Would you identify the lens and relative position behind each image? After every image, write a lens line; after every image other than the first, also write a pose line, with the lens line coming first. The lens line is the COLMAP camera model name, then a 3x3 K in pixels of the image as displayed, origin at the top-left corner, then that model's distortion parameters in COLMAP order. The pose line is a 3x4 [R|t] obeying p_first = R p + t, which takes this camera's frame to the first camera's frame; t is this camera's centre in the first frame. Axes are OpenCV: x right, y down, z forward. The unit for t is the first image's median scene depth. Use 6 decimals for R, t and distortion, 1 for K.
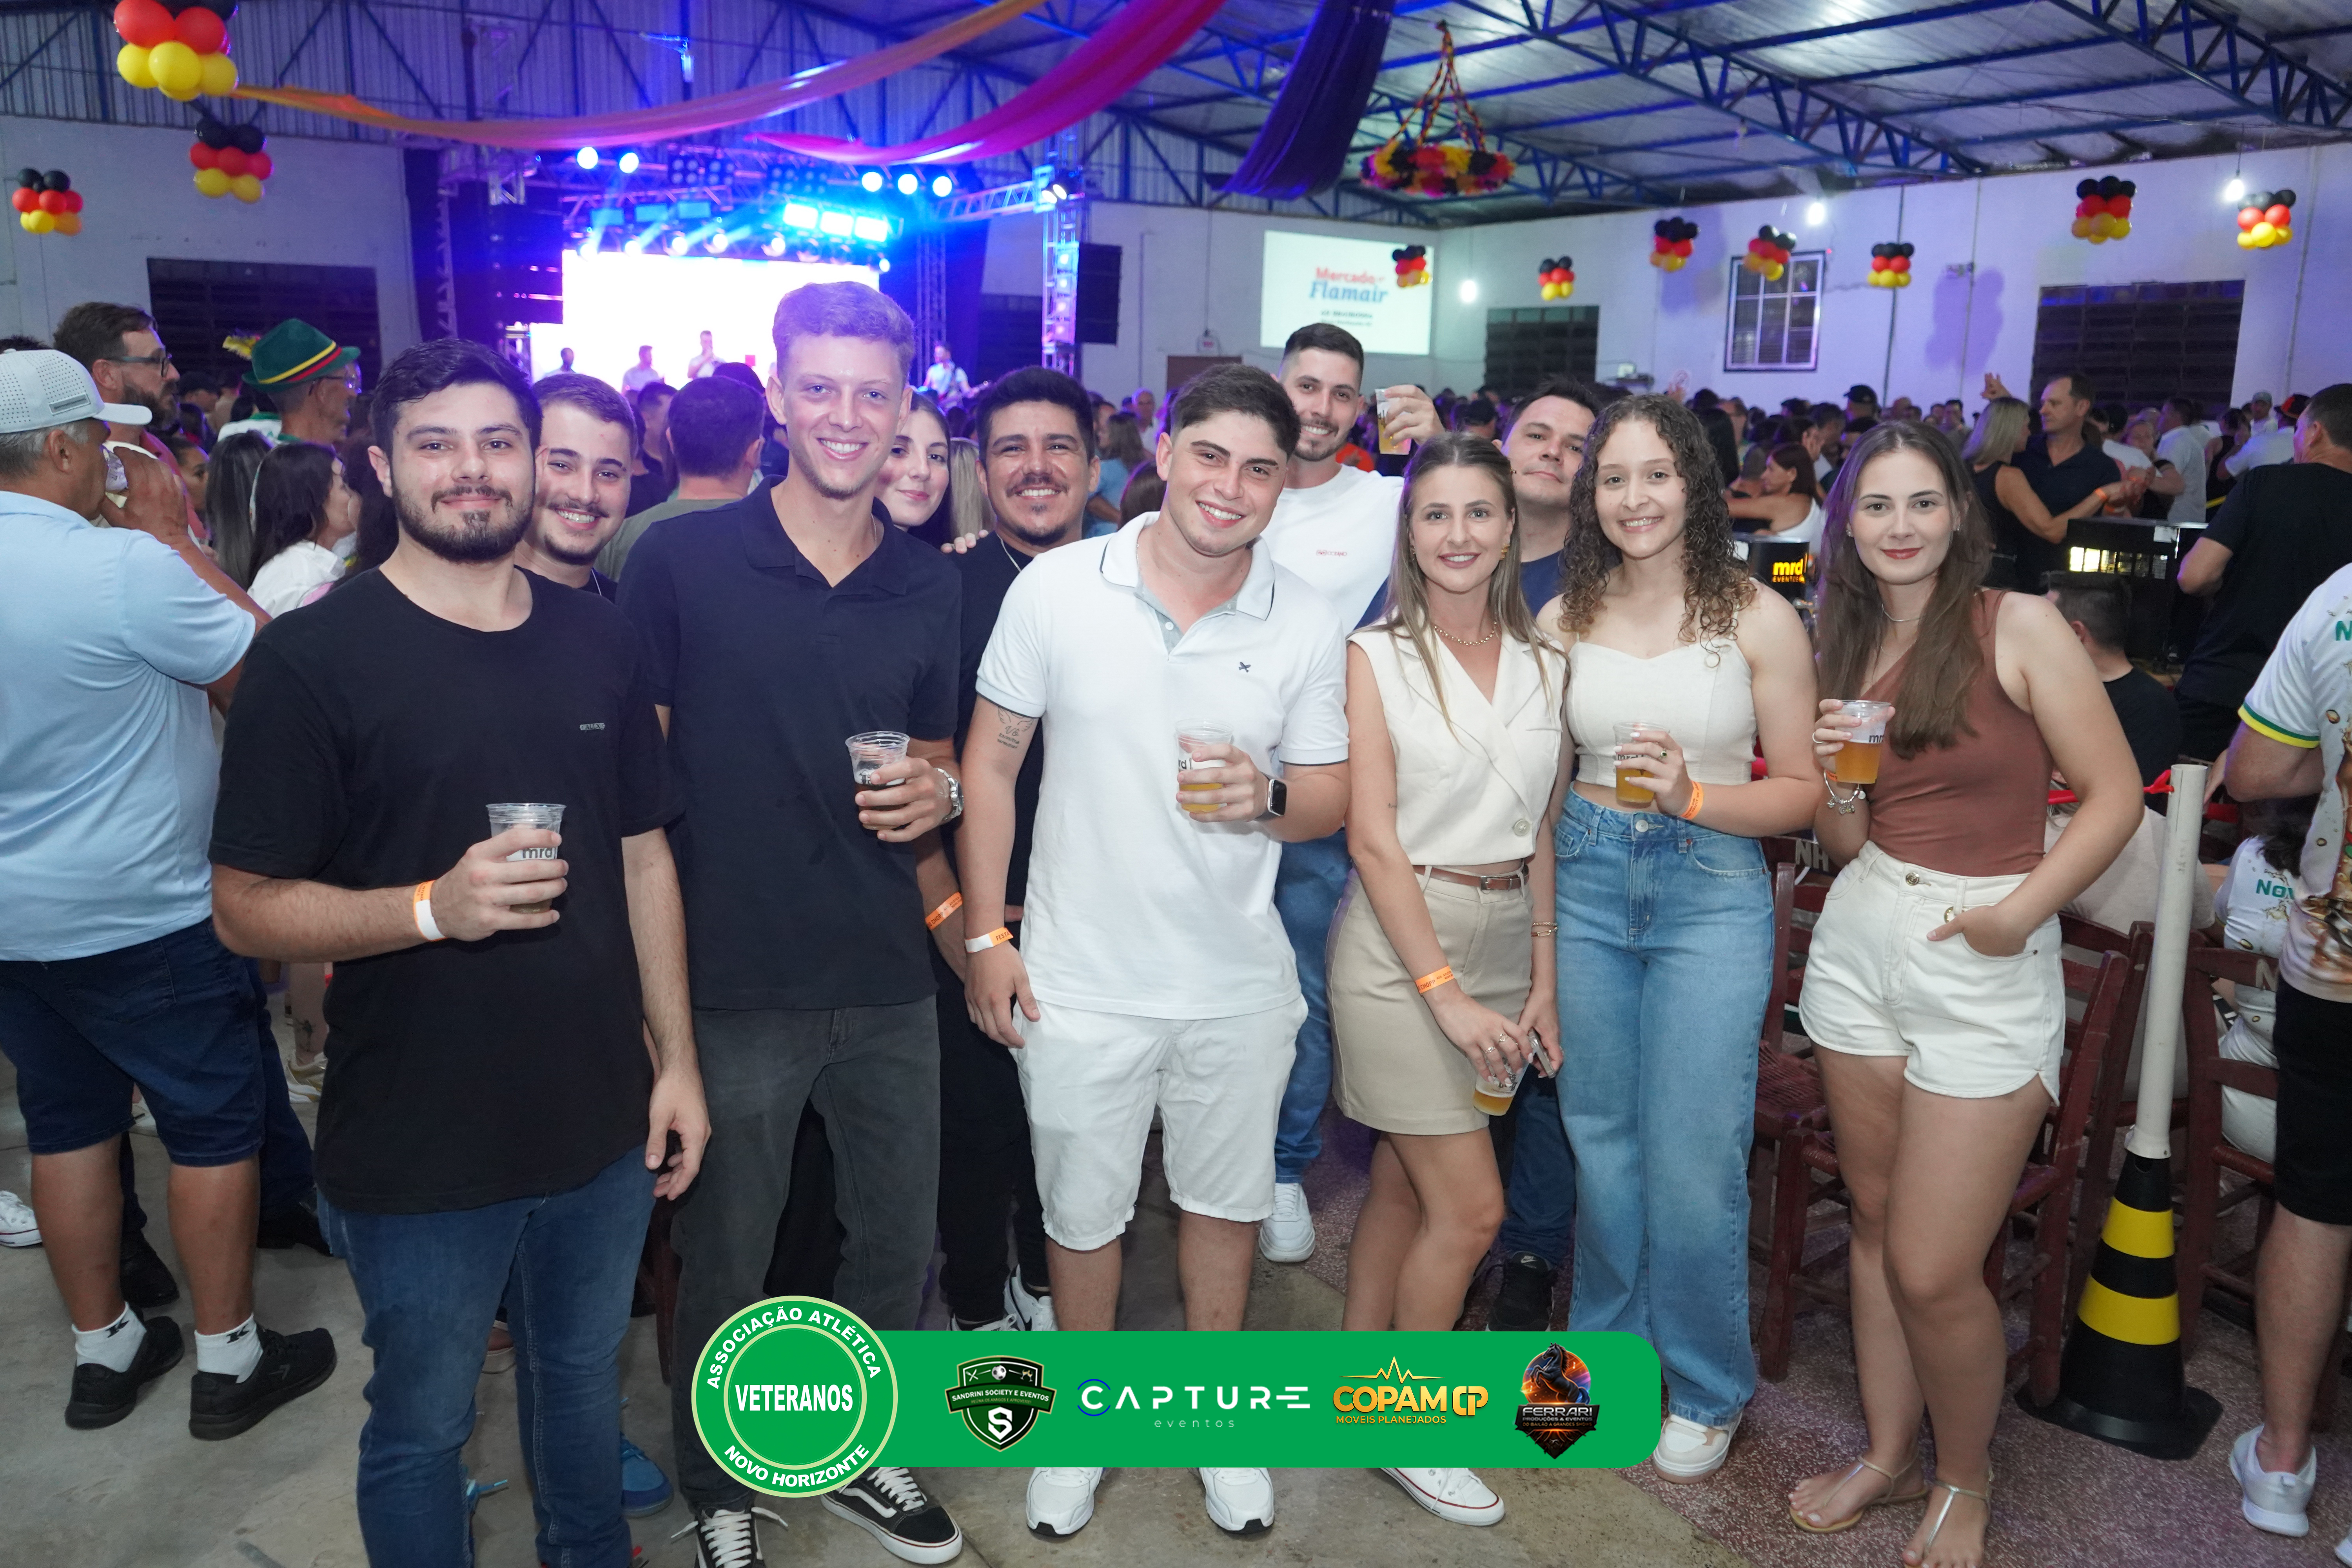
lens RADIAL K [[1960.2, 0, 1171.7], [0, 1960.2, 778.3], [0, 0, 1]] dist [-0.008263, 0.020098]
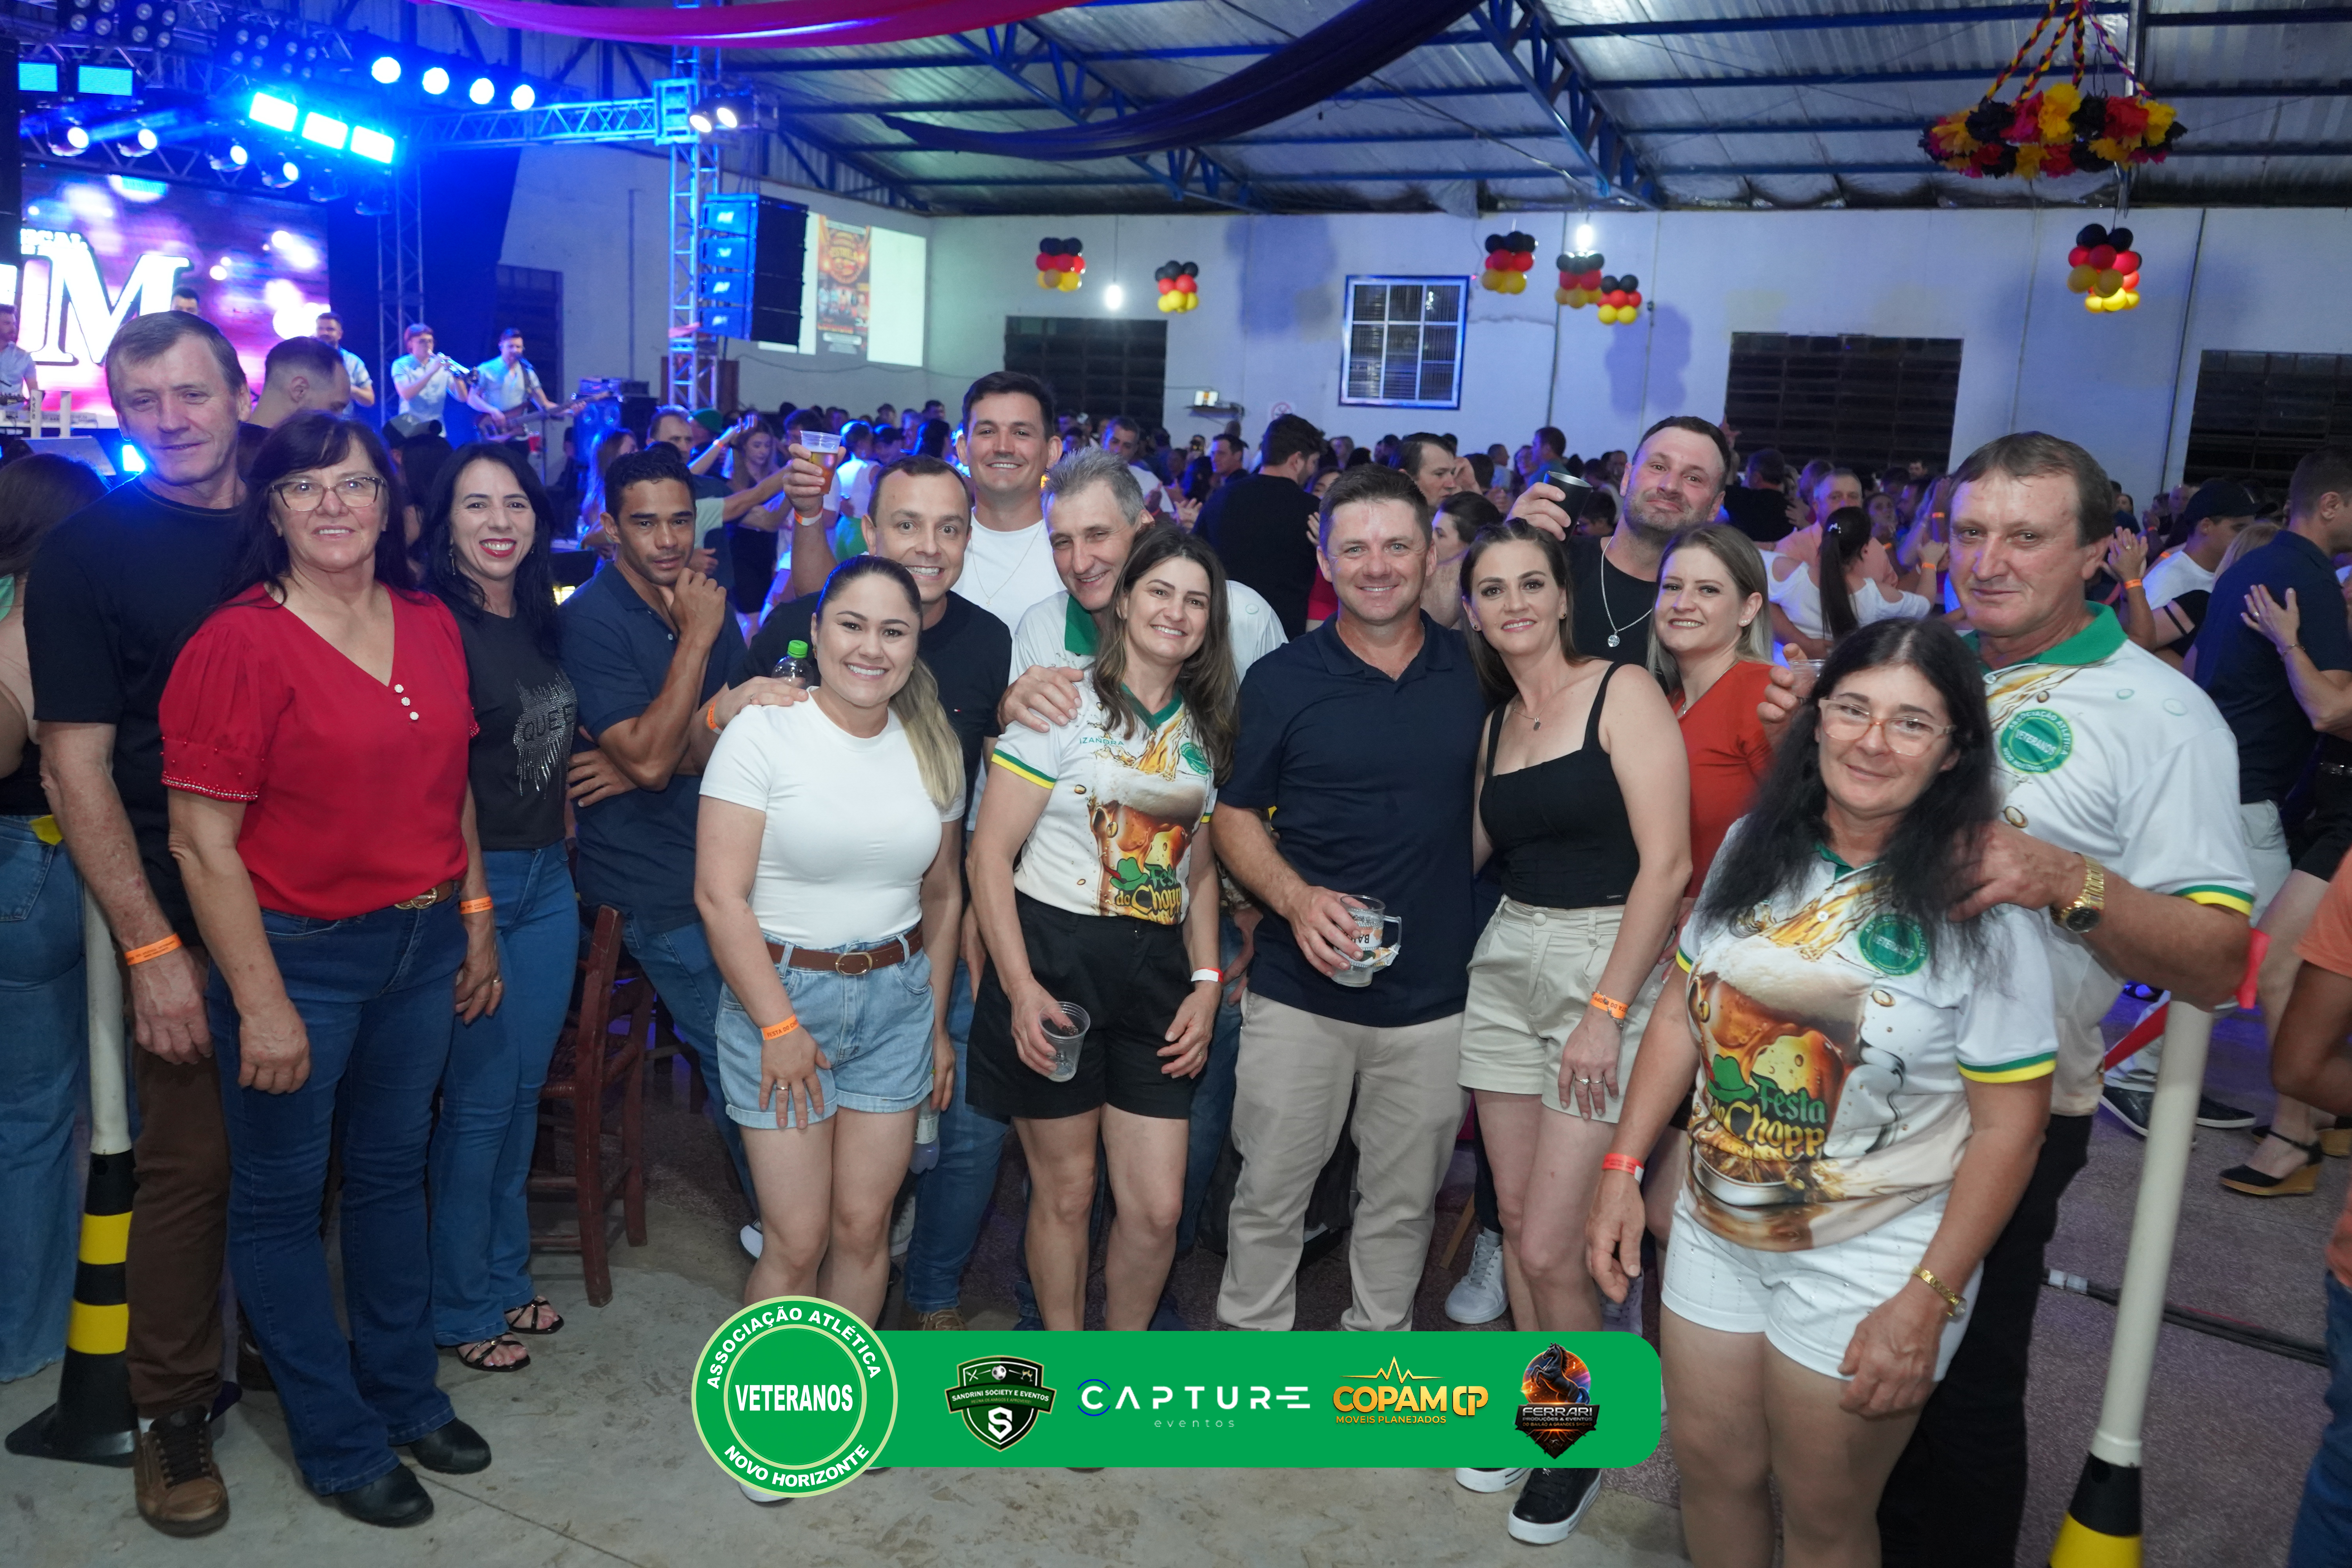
lens RADIAL K [[1960.2, 0, 1172.0], [0, 1960.2, 781.2], [0, 0, 1]] dist [-0.008263, 0.020098]
pose [[0.873914, -0.053958, 0.483077, -0.449280], [0.055207, 0.998407, 0.011646, -0.107243], [-0.482936, 0.016491, 0.875500, 0.538313]]
